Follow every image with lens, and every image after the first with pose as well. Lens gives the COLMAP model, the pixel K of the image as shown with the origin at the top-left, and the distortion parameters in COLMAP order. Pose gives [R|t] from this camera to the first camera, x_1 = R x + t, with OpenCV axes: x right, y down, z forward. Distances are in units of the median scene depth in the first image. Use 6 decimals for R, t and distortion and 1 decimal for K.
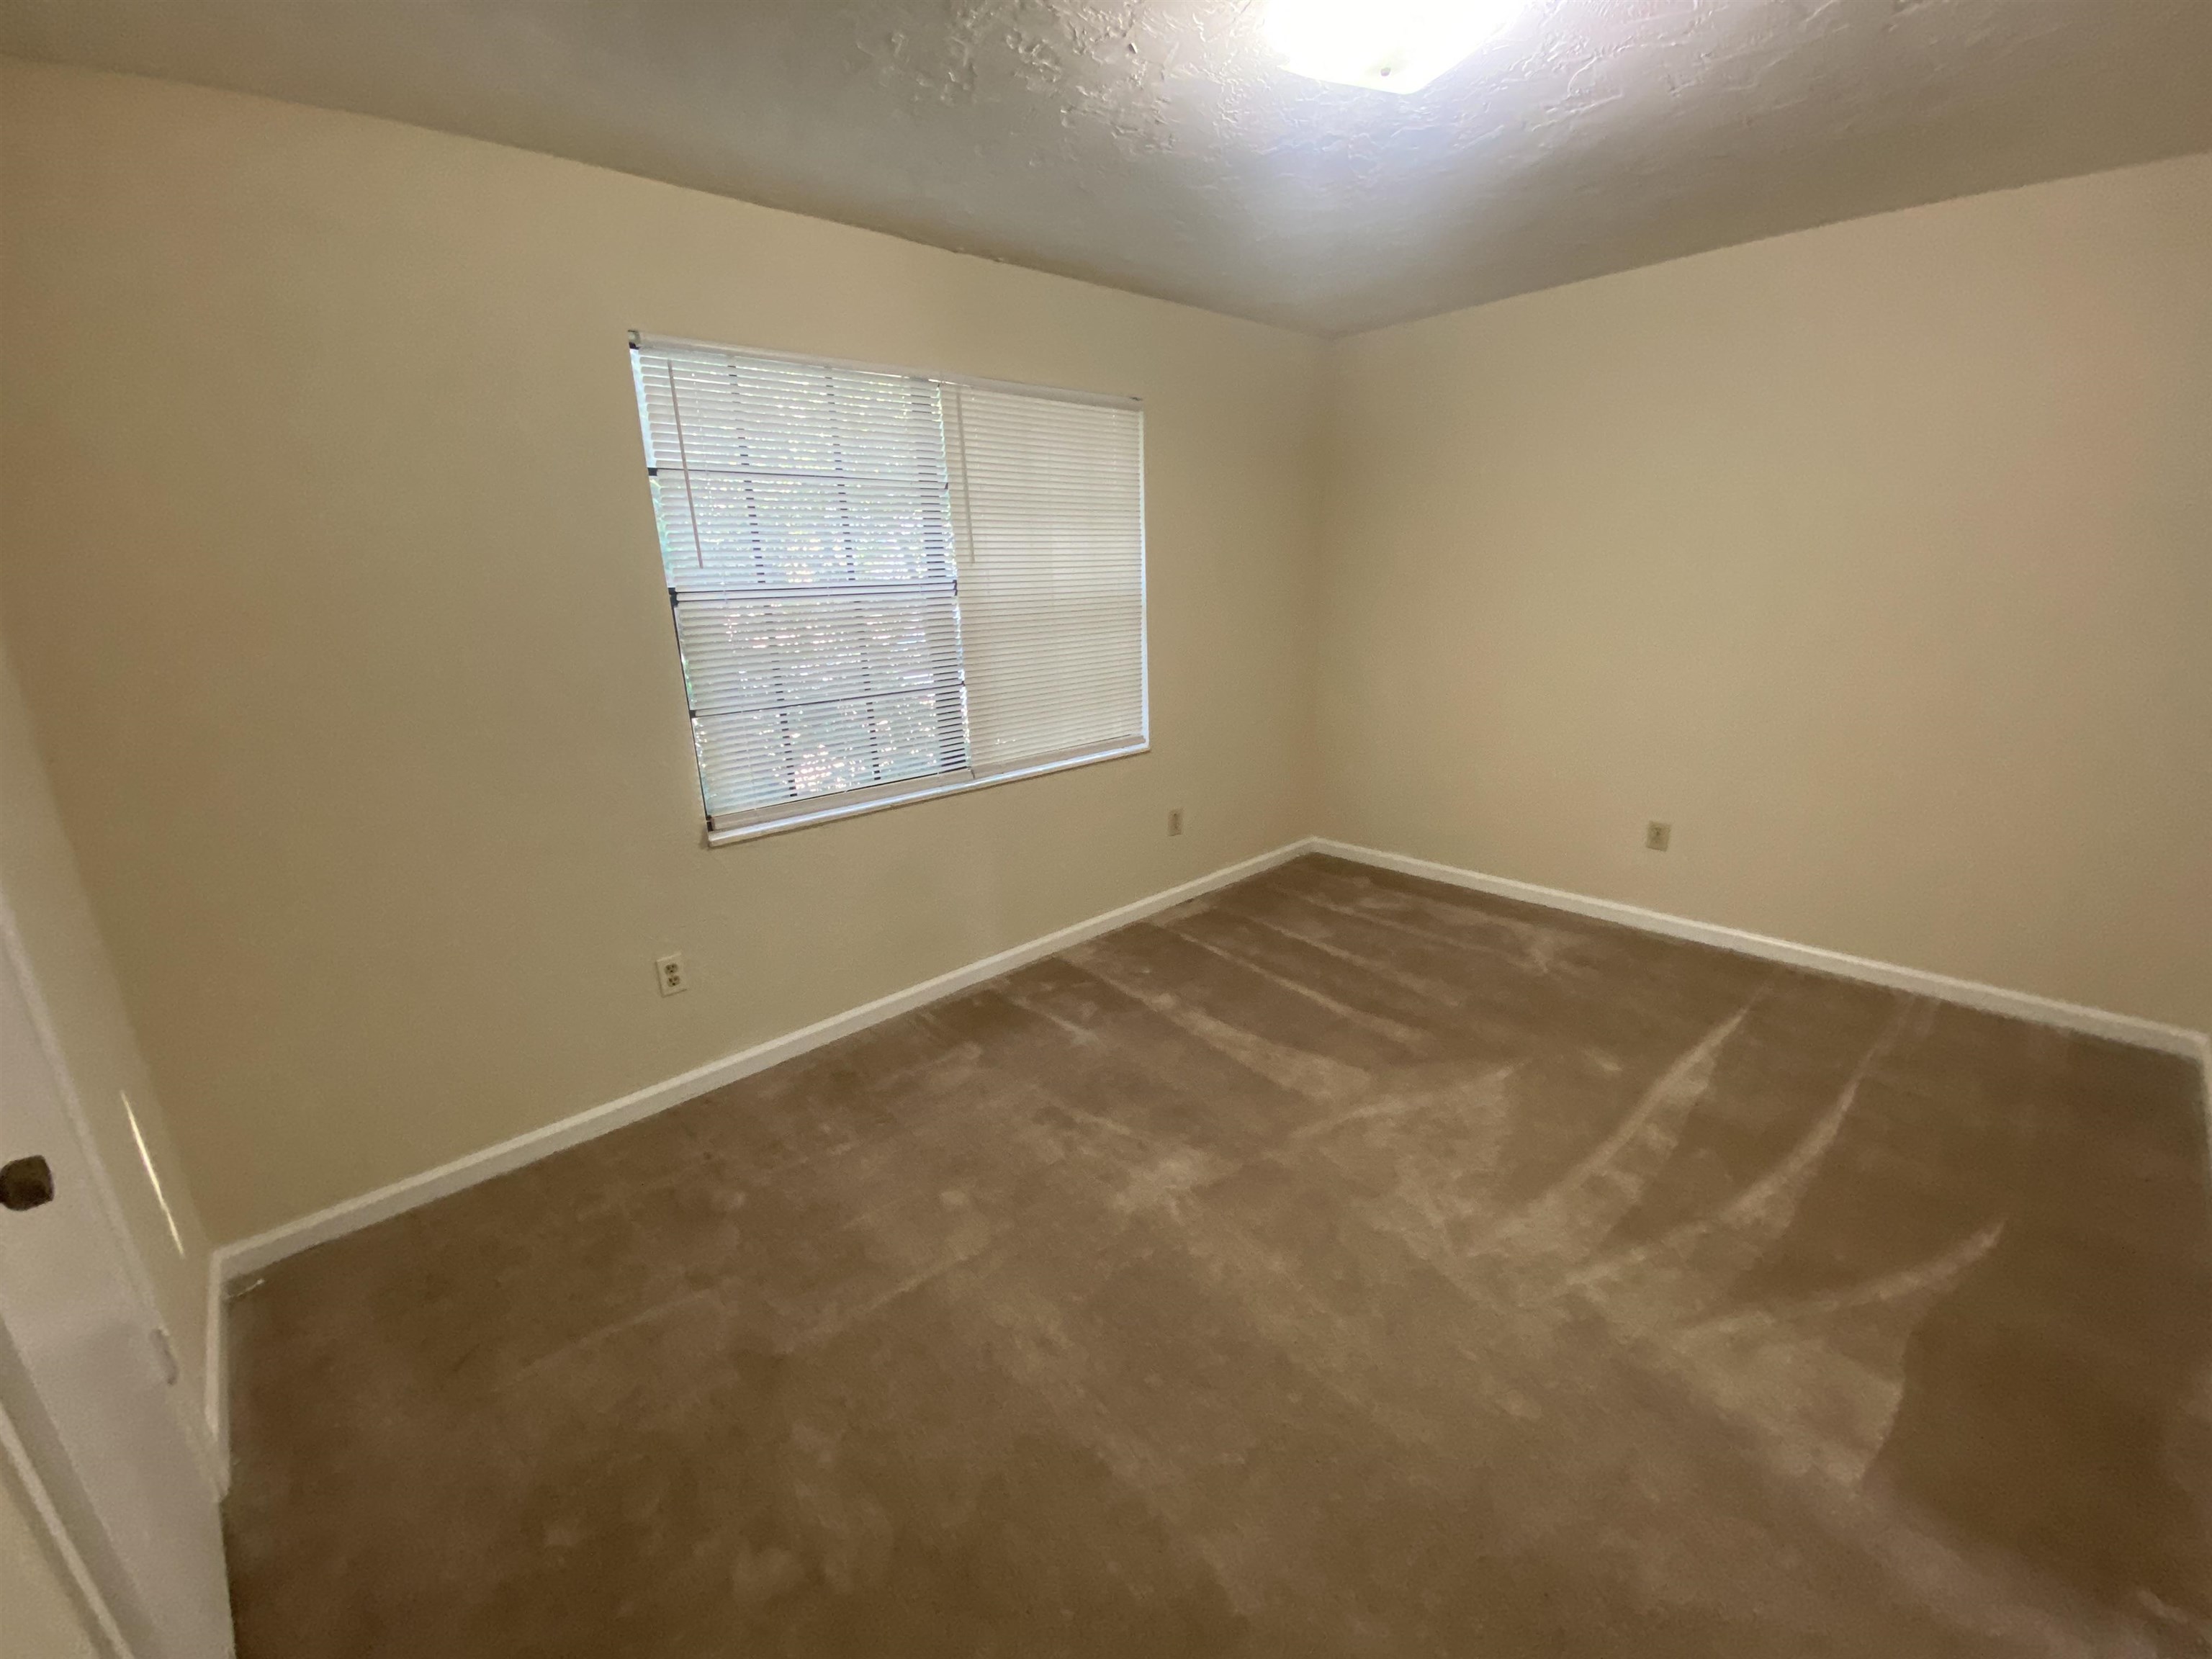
lens RADIAL K [[896.3, 0, 1106.0], [0, 896.3, 829.5], [0, 0, 1]] dist [0.016927, -0.019739]
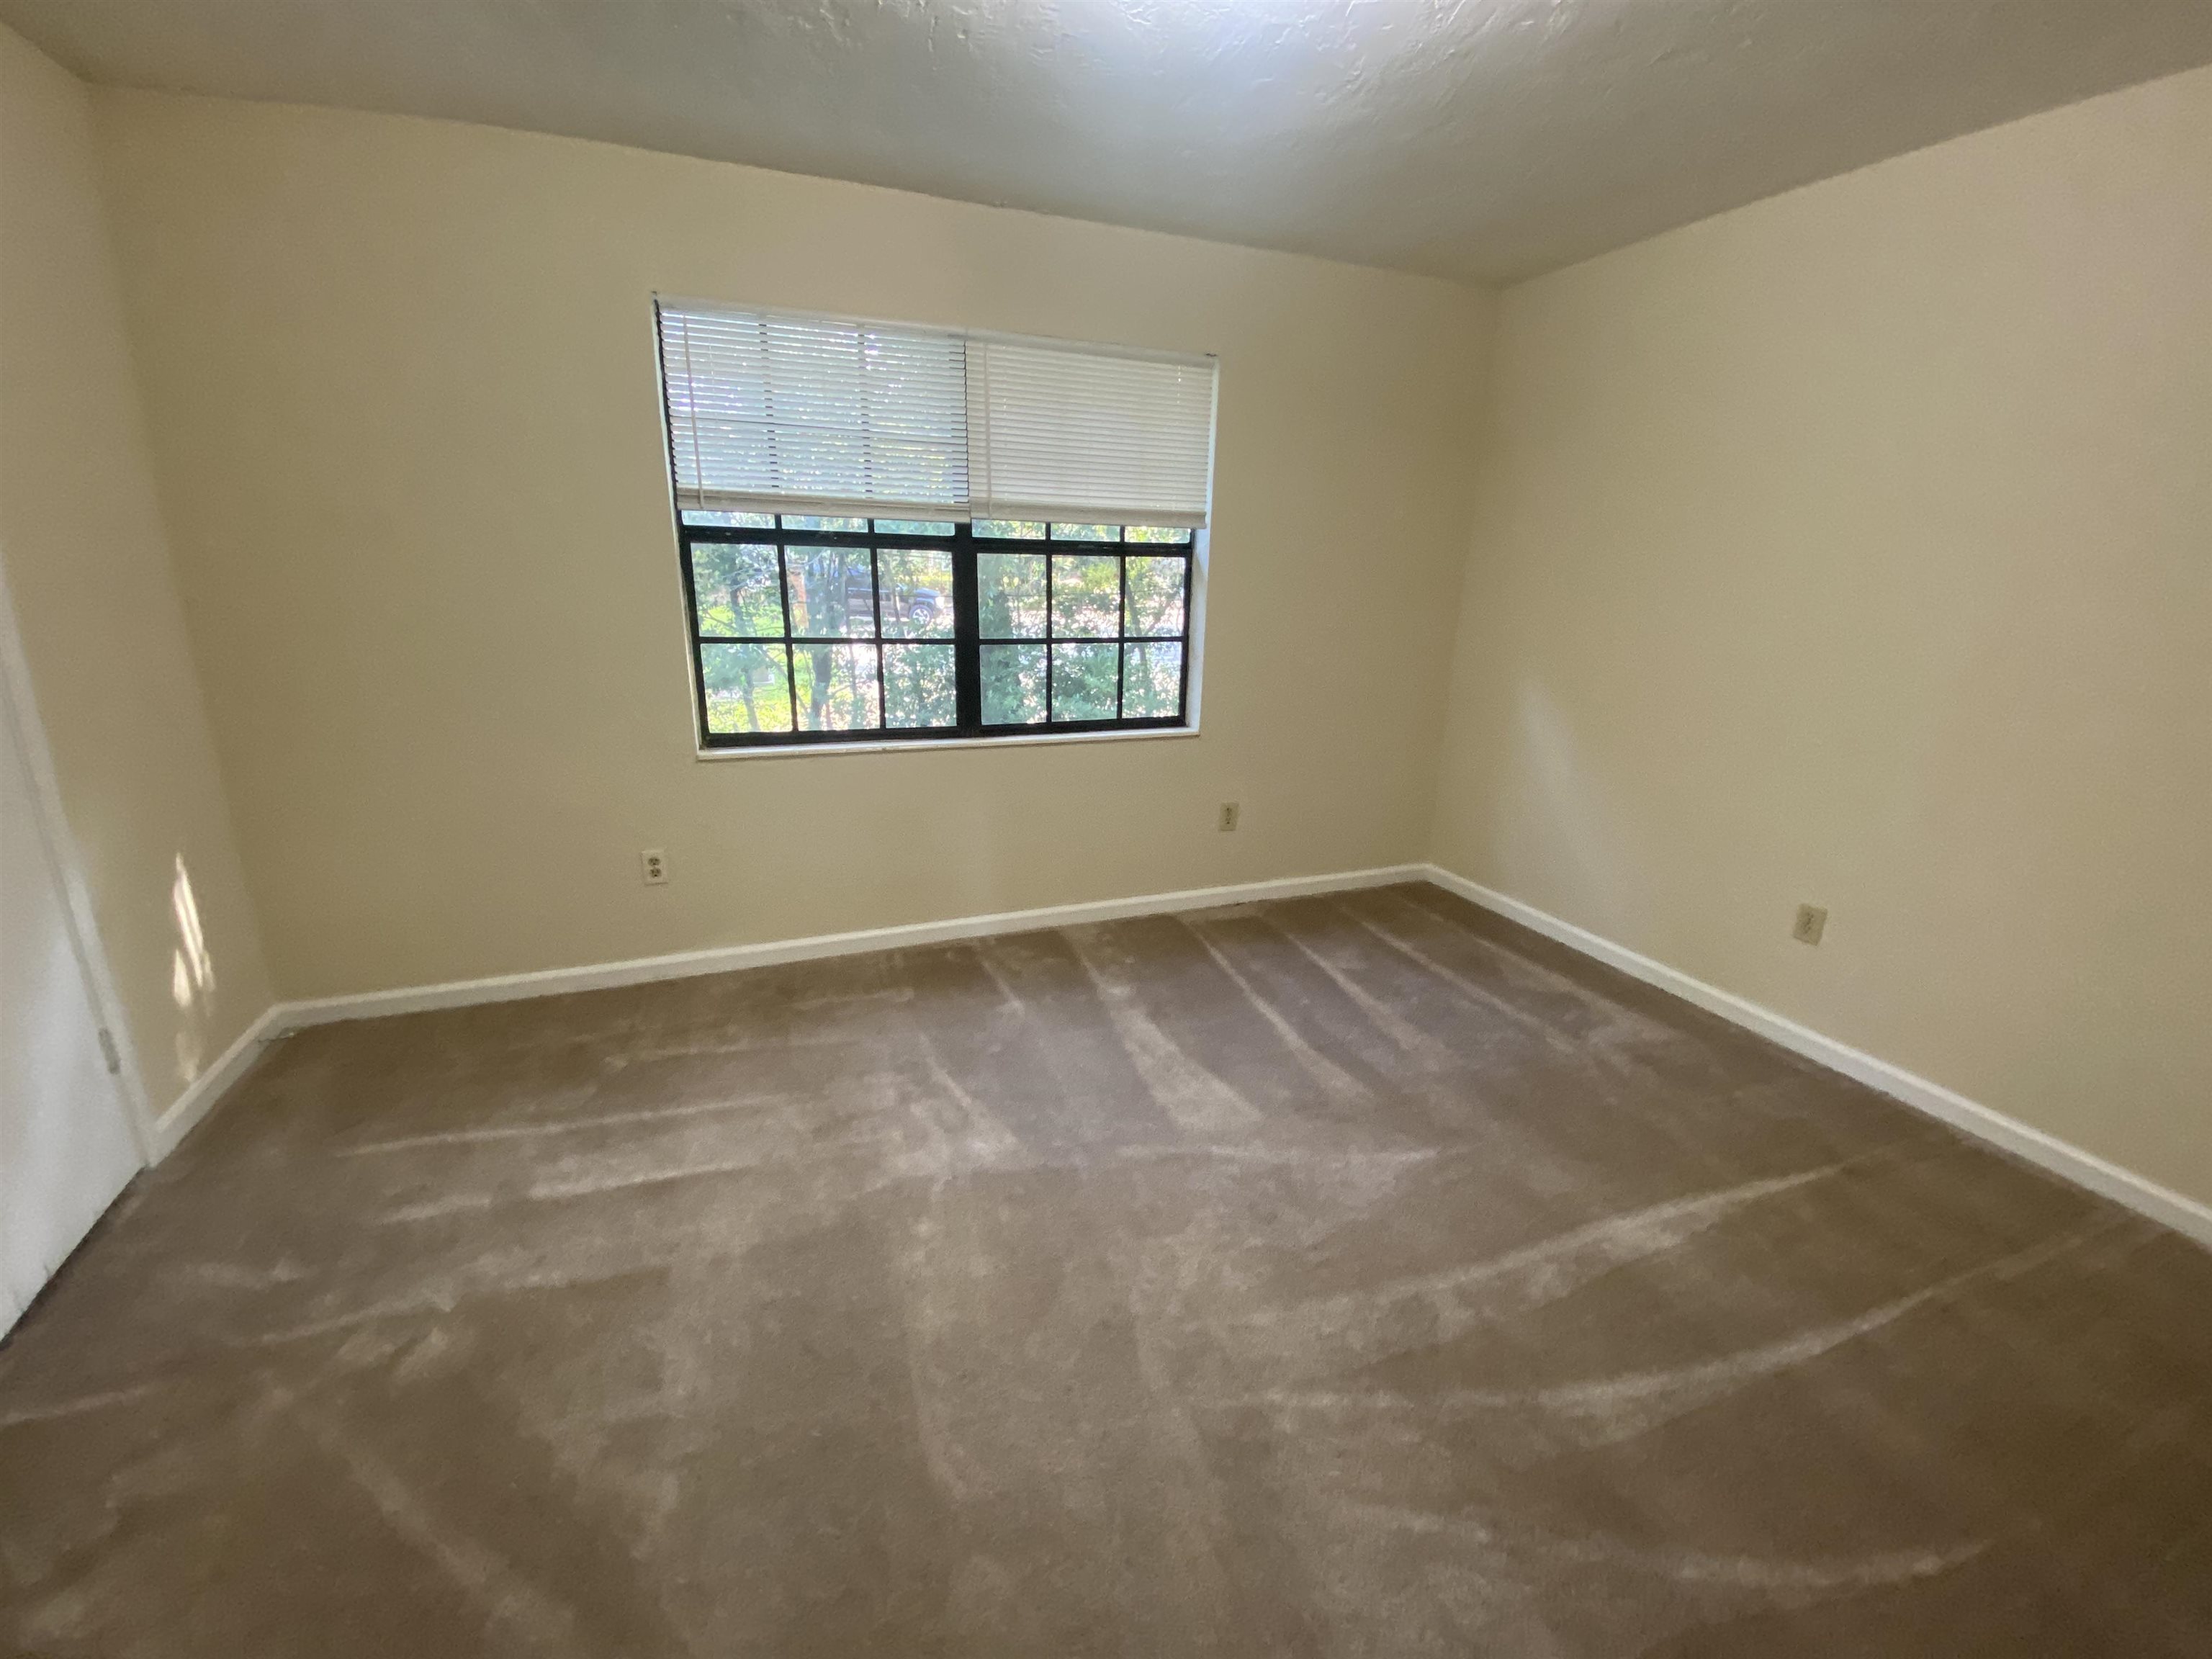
lens RADIAL K [[896.3, 0, 1106.0], [0, 896.3, 829.5], [0, 0, 1]] dist [0.016927, -0.019739]
pose [[0.929231, 0.152861, -0.336398, 0.390541], [-0.151982, 0.987954, 0.029115, -0.004308], [0.336796, 0.024072, 0.941270, 0.114778]]
